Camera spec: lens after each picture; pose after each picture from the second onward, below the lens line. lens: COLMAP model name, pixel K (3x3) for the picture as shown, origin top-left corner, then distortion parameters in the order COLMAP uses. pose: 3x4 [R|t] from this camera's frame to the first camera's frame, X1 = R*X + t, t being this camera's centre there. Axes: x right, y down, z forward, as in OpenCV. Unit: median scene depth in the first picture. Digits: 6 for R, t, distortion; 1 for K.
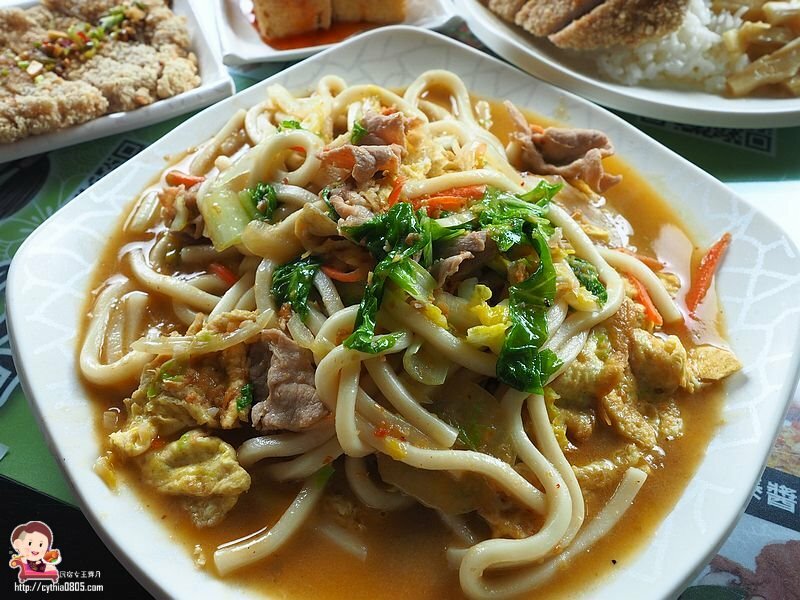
lens RADIAL K [[612.5, 0, 381.3], [0, 612.5, 299.4], [0, 0, 1]] dist [0.001887, 0.002922]
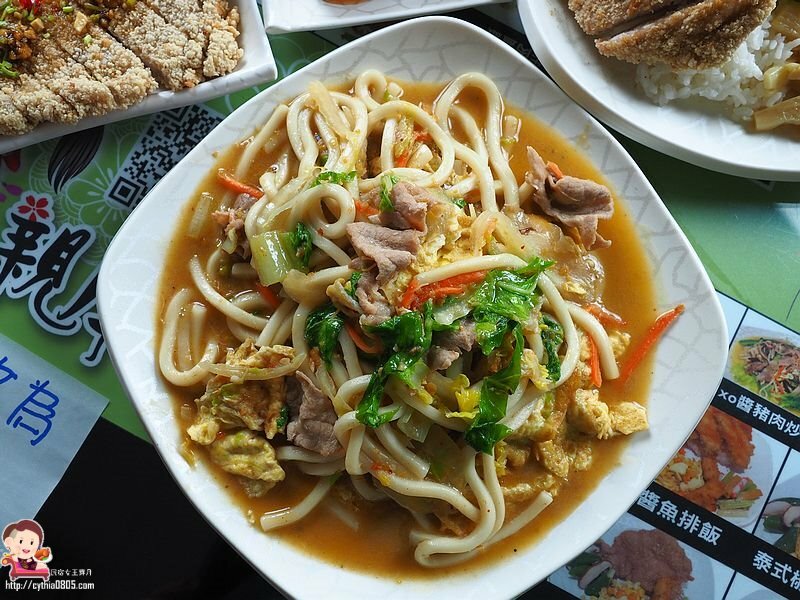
lens RADIAL K [[612.5, 0, 381.3], [0, 612.5, 299.4], [0, 0, 1]] dist [0.001887, 0.002922]
pose [[0.992887, 0.118656, 0.009821, -0.044122], [-0.111199, 0.894683, 0.432641, -0.693491], [0.042549, -0.430655, 0.901513, -0.129545]]
